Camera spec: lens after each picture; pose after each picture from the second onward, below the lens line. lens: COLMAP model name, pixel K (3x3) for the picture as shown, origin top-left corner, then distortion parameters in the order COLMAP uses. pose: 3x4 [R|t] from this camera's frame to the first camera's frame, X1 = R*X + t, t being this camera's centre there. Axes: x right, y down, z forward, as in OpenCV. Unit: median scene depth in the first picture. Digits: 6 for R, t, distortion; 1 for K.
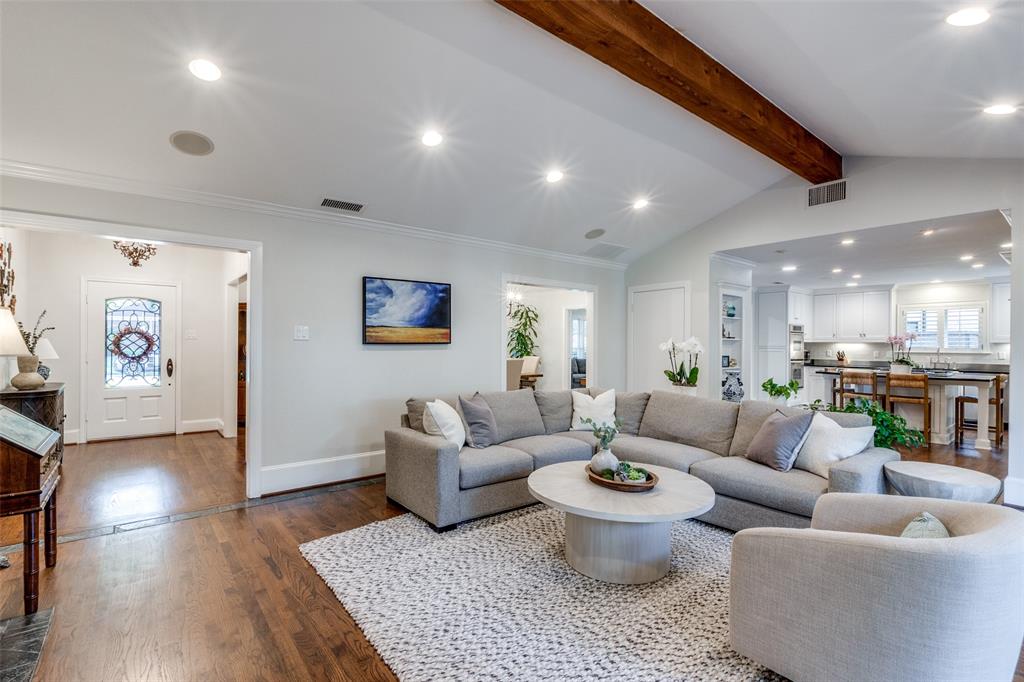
lens RADIAL K [[474.4, 0, 511.6], [0, 474.4, 342.8], [0, 0, 1]] dist [-0.009313, 0.002605]
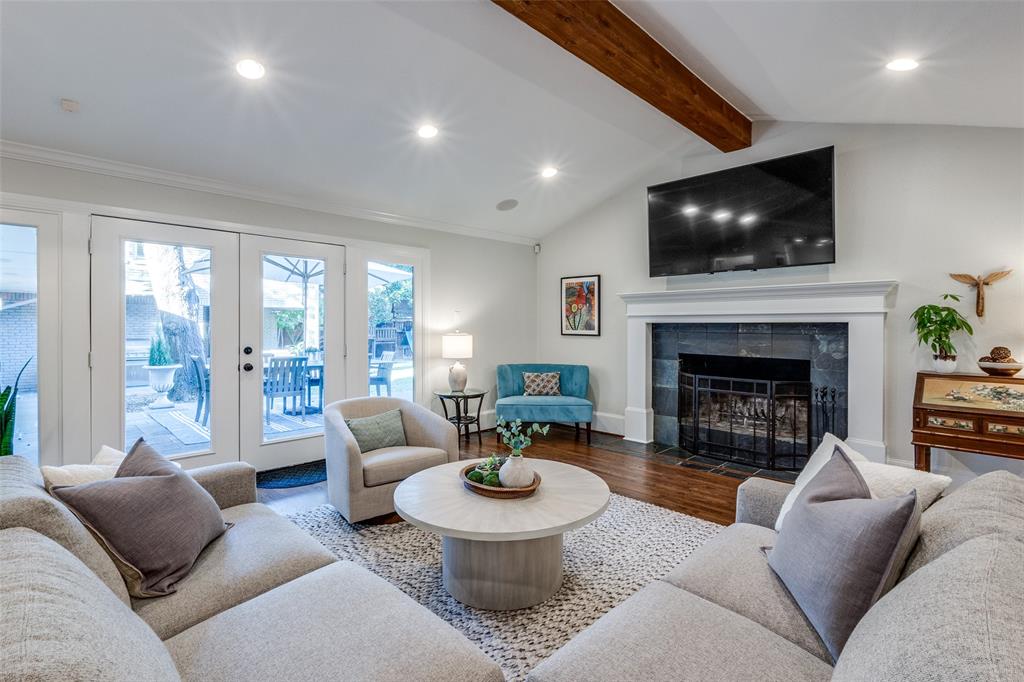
lens RADIAL K [[474.4, 0, 510.2], [0, 474.4, 330.2], [0, 0, 1]] dist [-0.009313, 0.002605]
pose [[-0.994689, -0.009561, -0.102483, 0.159926], [-0.010604, 0.999897, 0.009635, 0.003419], [0.102381, 0.010671, -0.994688, 0.980024]]
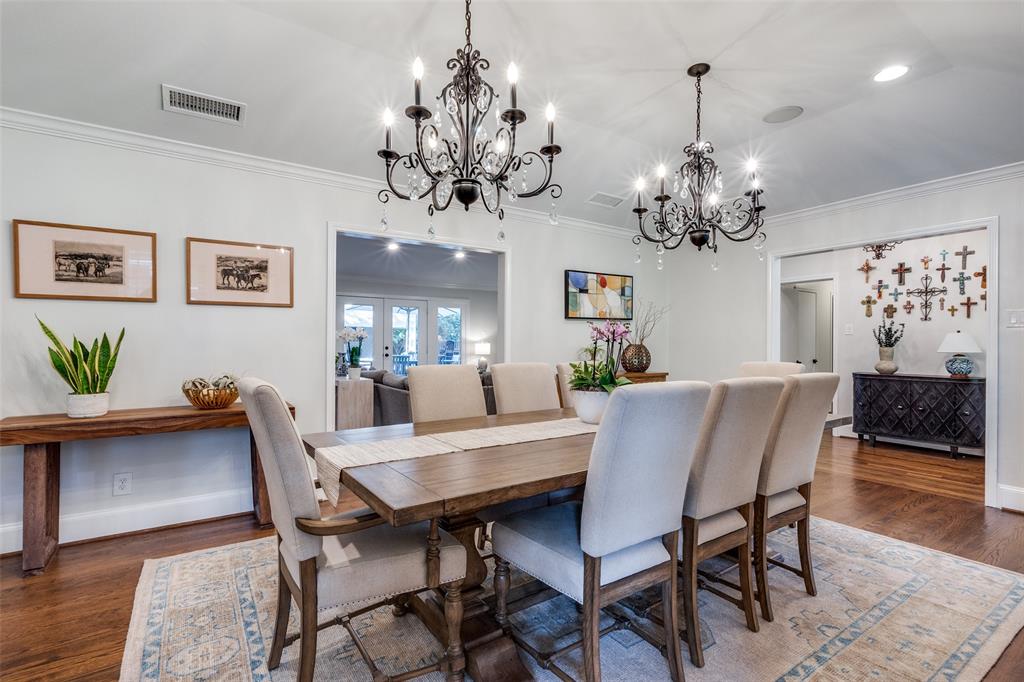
lens RADIAL K [[474.4, 0, 508.5], [0, 474.4, 338.9], [0, 0, 1]] dist [-0.009313, 0.002605]
pose [[-0.996386, -0.011592, 0.084144, -0.100993], [-0.012200, 0.999903, -0.006718, 0.019327], [-0.084058, -0.007720, -0.996431, 1.908741]]
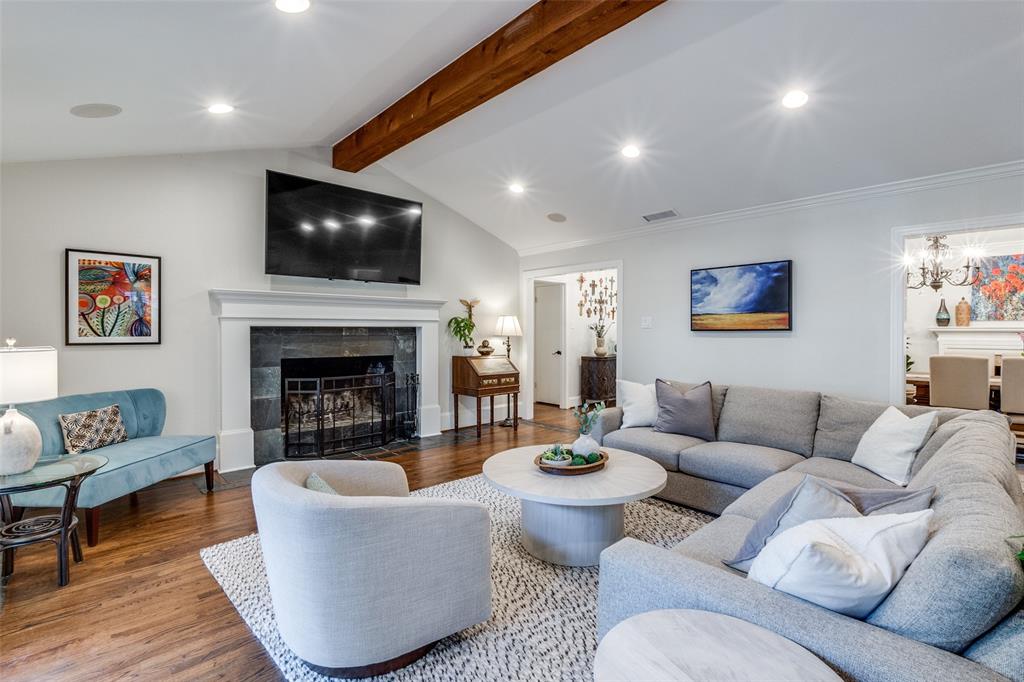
lens RADIAL K [[474.4, 0, 514.0], [0, 474.4, 334.2], [0, 0, 1]] dist [-0.009313, 0.002605]
pose [[0.075434, 0.002459, -0.997148, 0.646153], [-0.001435, 0.999996, 0.002358, 0.006845], [0.997150, 0.001253, 0.075437, 0.425942]]
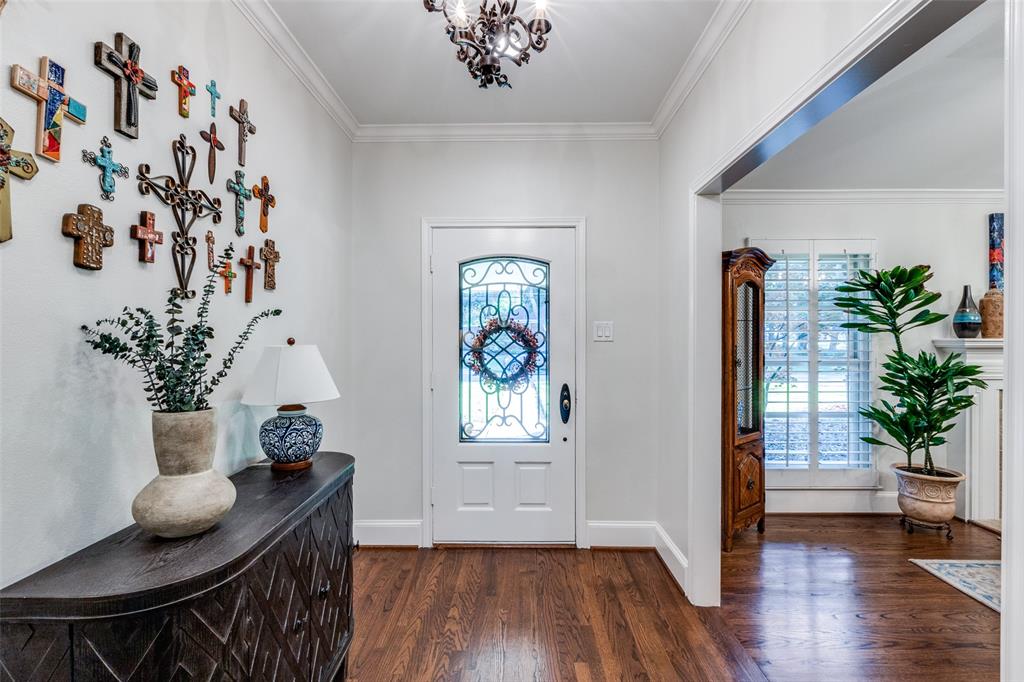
lens RADIAL K [[474.4, 0, 508.3], [0, 474.4, 344.6], [0, 0, 1]] dist [-0.009313, 0.002605]
pose [[0.766076, -0.000206, -0.642750, -0.569576], [0.005267, 0.999968, 0.005956, -0.010045], [0.642729, -0.007948, 0.766053, 0.740374]]
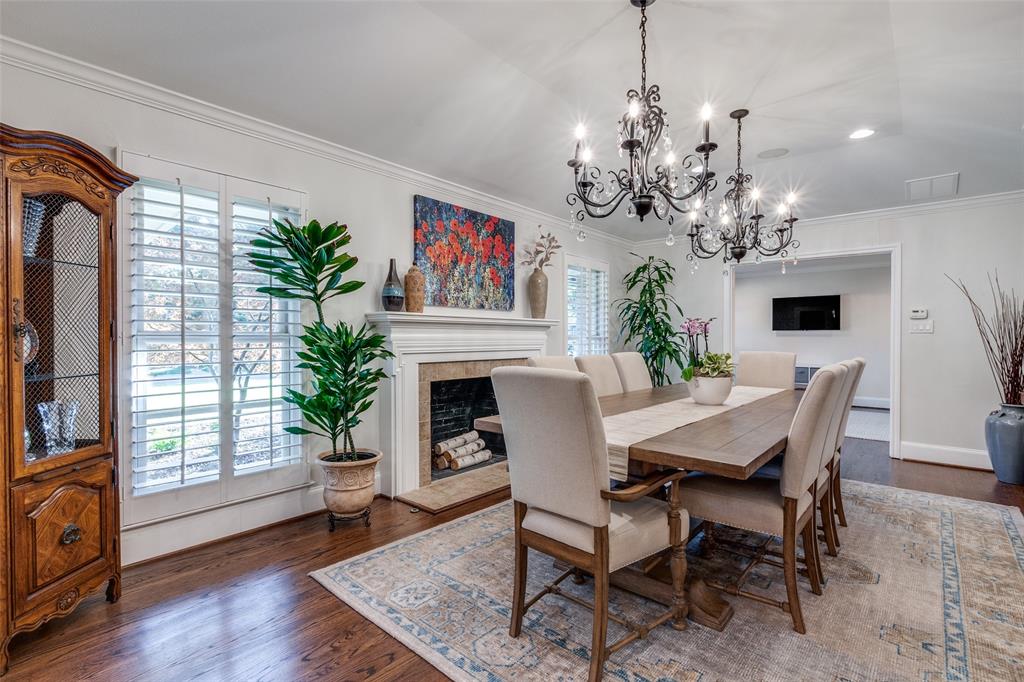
lens RADIAL K [[474.4, 0, 512.1], [0, 474.4, 336.6], [0, 0, 1]] dist [-0.009313, 0.002605]
pose [[0.985391, -0.004219, 0.170255, -0.454859], [0.004206, 0.999991, 0.000437, 0.020954], [-0.170255, 0.000285, 0.985400, 0.975046]]
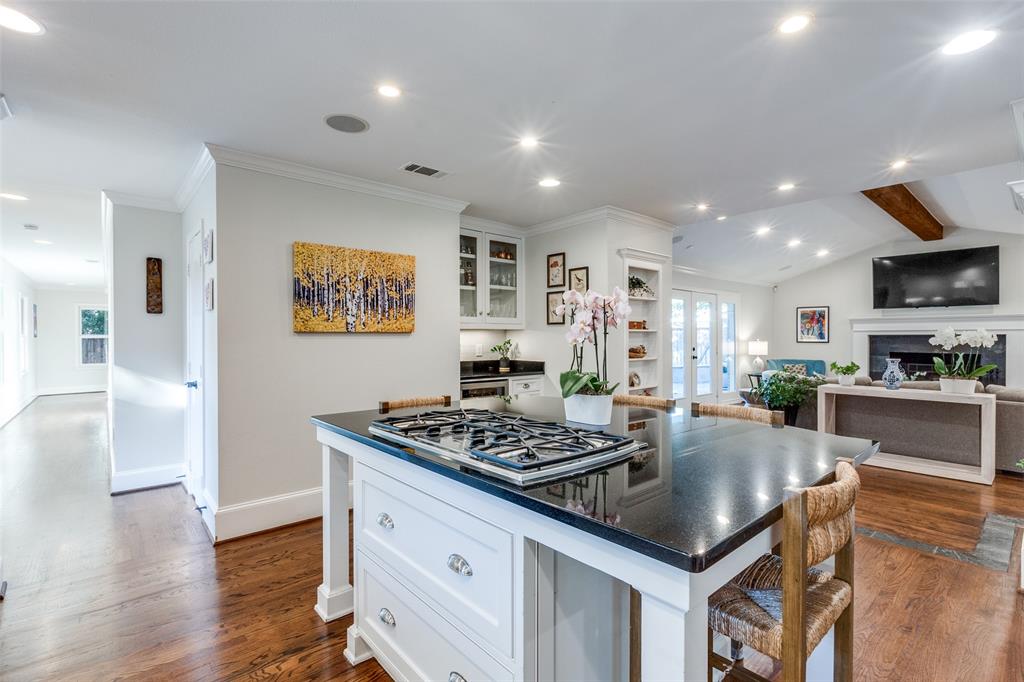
lens RADIAL K [[474.4, 0, 512.0], [0, 474.4, 342.5], [0, 0, 1]] dist [-0.009313, 0.002605]
pose [[-0.998956, -0.006907, -0.045159, 1.148834], [-0.007391, 0.999917, 0.010558, 0.014368], [0.045082, 0.010881, -0.998924, 1.684612]]
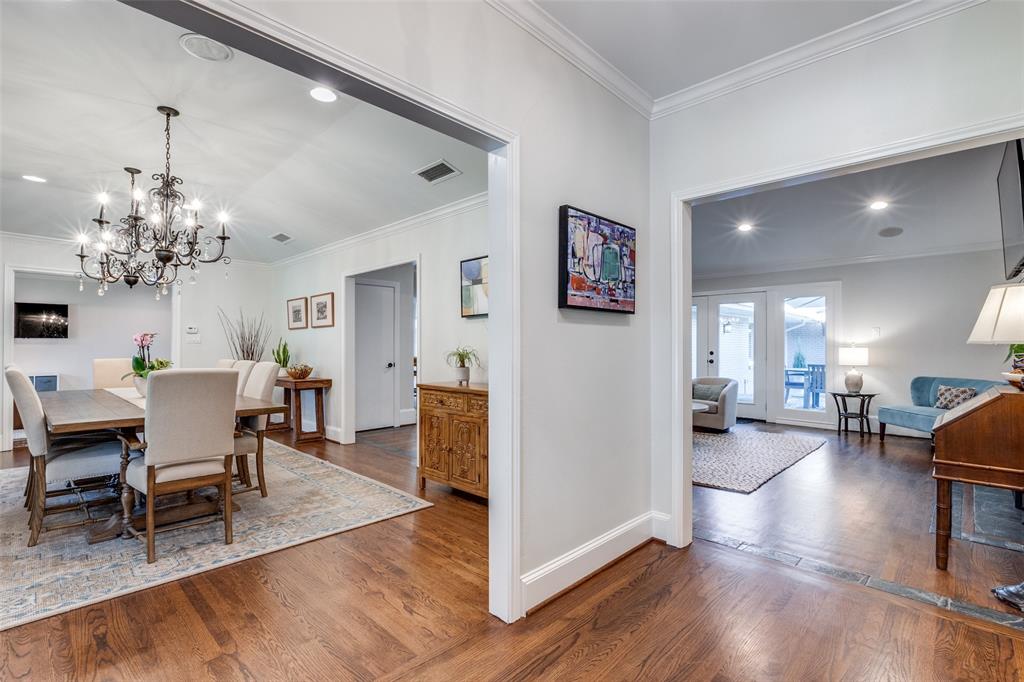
lens RADIAL K [[474.4, 0, 519.1], [0, 474.4, 341.2], [0, 0, 1]] dist [-0.009313, 0.002605]
pose [[-0.133641, 0.000576, 0.991030, -0.924162], [-0.002238, 0.999997, -0.000883, 0.011774], [-0.991027, -0.002336, -0.133640, 1.005756]]
